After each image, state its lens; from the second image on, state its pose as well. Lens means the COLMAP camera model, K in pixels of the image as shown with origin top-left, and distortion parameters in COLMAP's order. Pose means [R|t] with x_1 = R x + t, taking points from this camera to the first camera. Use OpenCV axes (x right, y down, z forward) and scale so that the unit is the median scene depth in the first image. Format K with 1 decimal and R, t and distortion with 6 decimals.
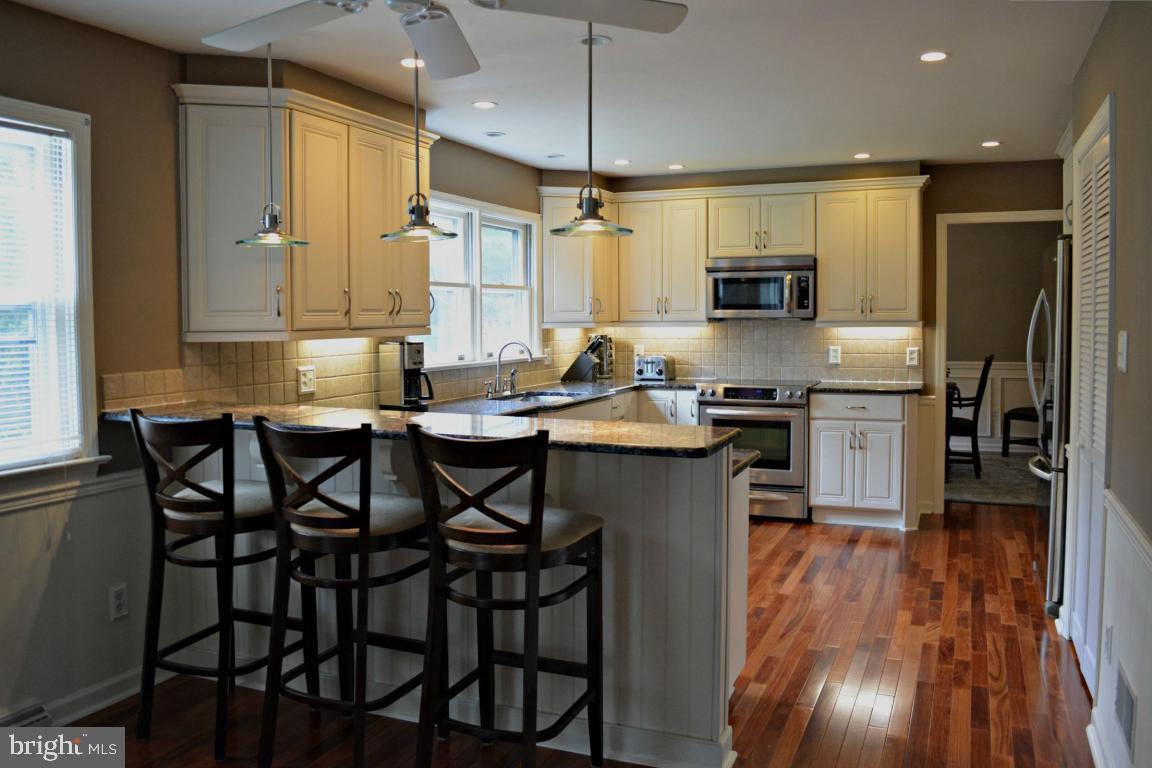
lens RADIAL K [[988.5, 0, 576.0], [0, 988.5, 384.0], [0, 0, 1]] dist [-0.067287, 0.003134]
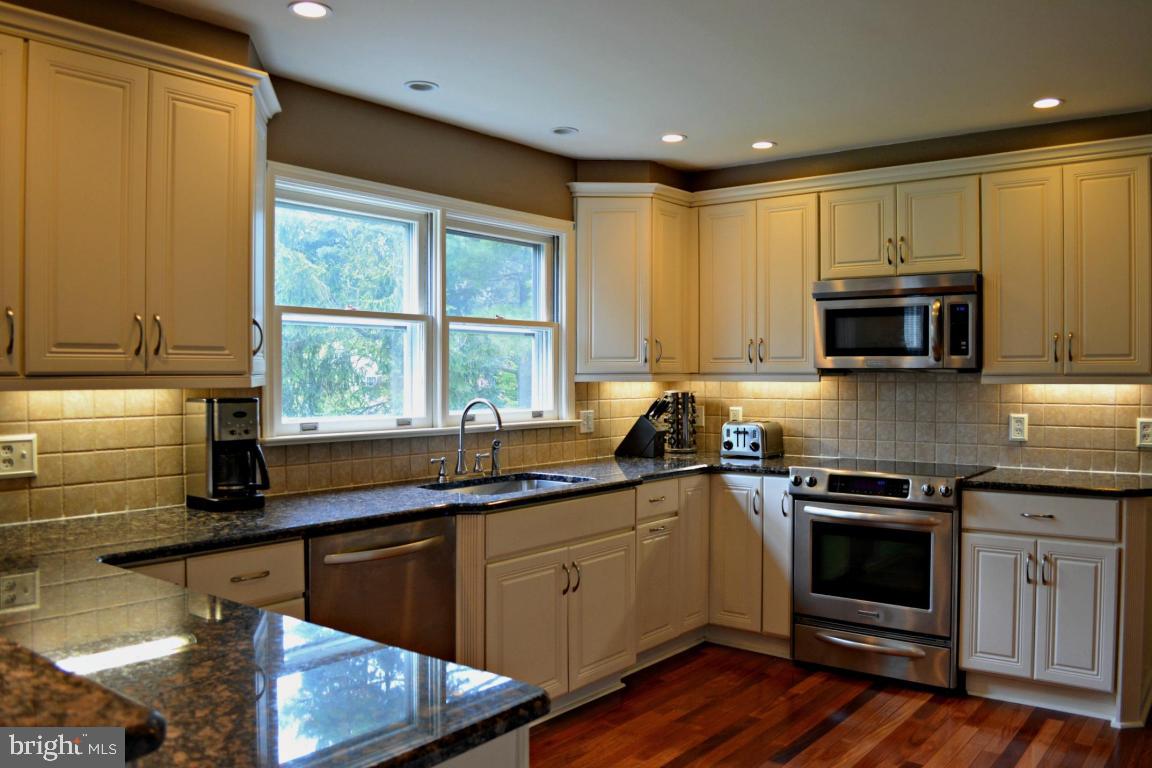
lens RADIAL K [[956.3, 0, 603.9], [0, 956.3, 397.7], [0, 0, 1]] dist [-0.065250, -0.006941]
pose [[0.967389, 0.013367, -0.252943, 0.162977], [-0.024192, 0.998917, -0.039734, -0.018369], [0.252138, 0.044557, 0.966665, 0.348149]]
